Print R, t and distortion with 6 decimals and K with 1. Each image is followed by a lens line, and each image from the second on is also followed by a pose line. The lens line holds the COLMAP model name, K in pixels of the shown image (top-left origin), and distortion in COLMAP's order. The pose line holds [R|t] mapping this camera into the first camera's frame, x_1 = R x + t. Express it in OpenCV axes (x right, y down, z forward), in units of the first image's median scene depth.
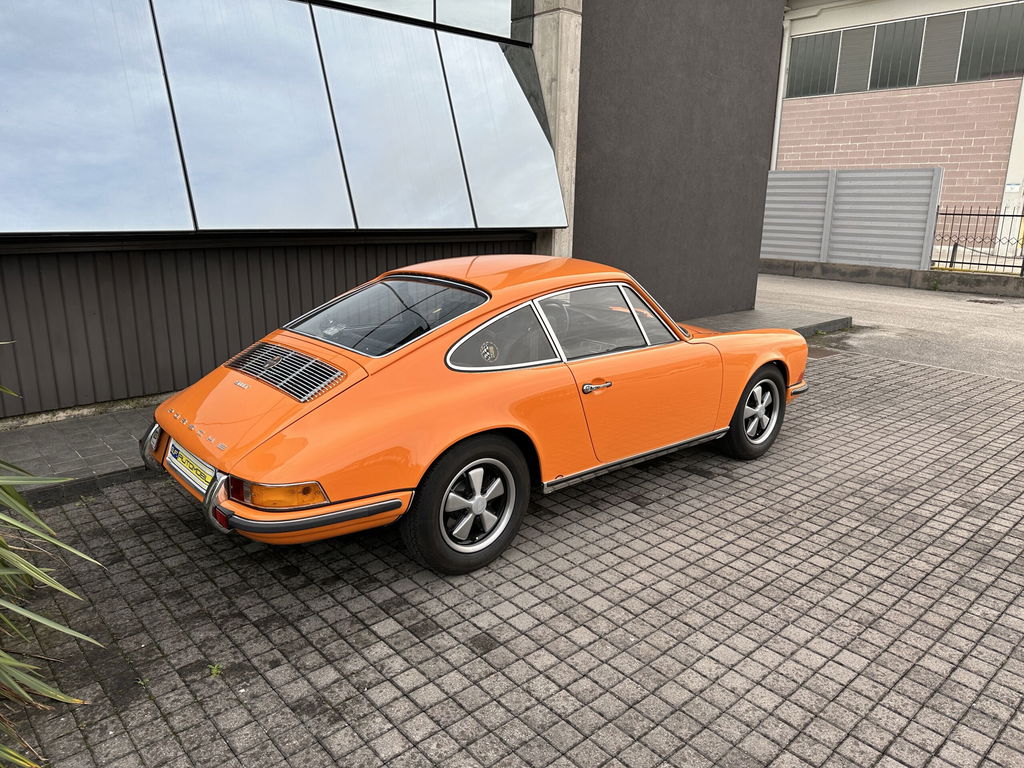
lens RADIAL K [[714.3, 0, 508.3], [0, 714.3, 379.4], [0, 0, 1]] dist [0.076800, -0.116913]
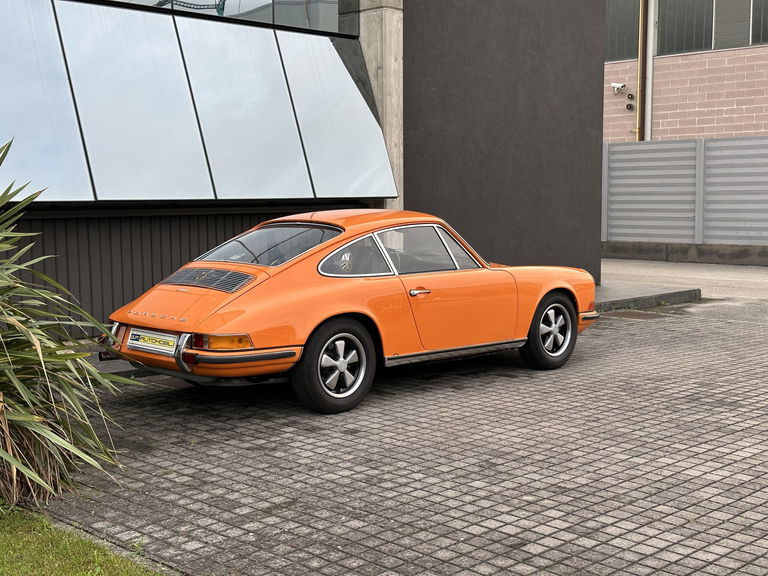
lens RADIAL K [[1060.7, 0, 375.0], [0, 1060.7, 287.6], [0, 0, 1]] dist [0.123629, -0.013837]
pose [[0.998252, -0.027995, 0.052059, -0.062447], [0.035507, 0.988123, -0.149504, 0.260296], [-0.047255, 0.151091, 0.987390, -0.906305]]
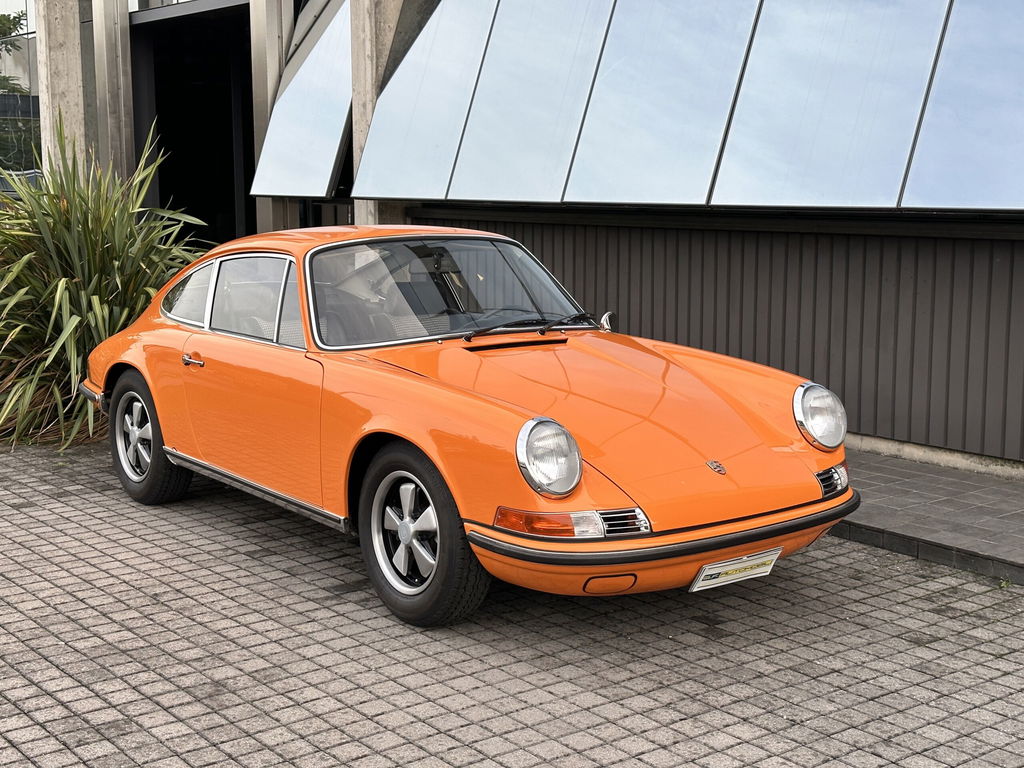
lens RADIAL K [[1414.3, 0, 500.0], [0, 1414.3, 383.5], [0, 0, 1]] dist [0.123629, -0.013837]
pose [[-0.072639, 0.125405, -0.989443, 1.485590], [-0.242001, 0.960201, 0.139465, -0.241936], [0.967553, 0.249576, -0.039400, 1.178114]]
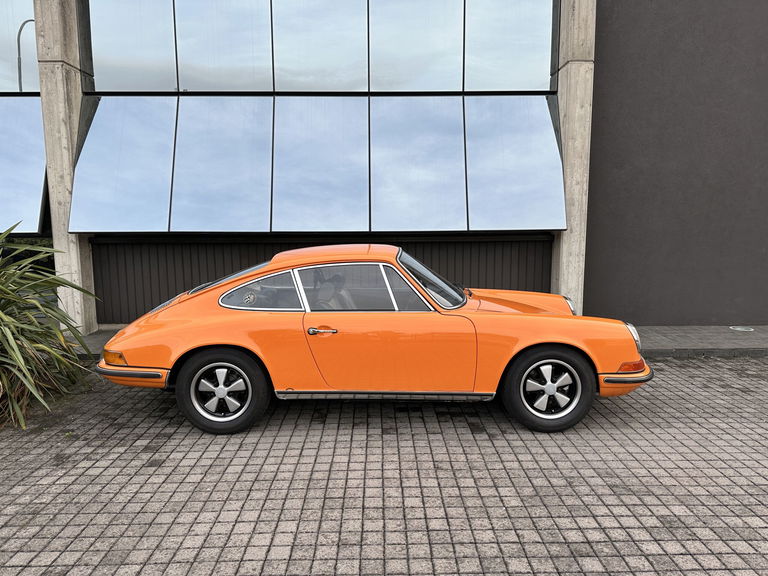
lens RADIAL K [[536.5, 0, 384.0], [0, 536.5, 288.0], [0, 0, 1]] dist [0.043491, -0.054778]
pose [[0.755908, 0.063239, -0.651617, 0.746586], [-0.141063, 0.987677, -0.067786, -0.017079], [0.639300, 0.143159, 0.755514, 0.212988]]
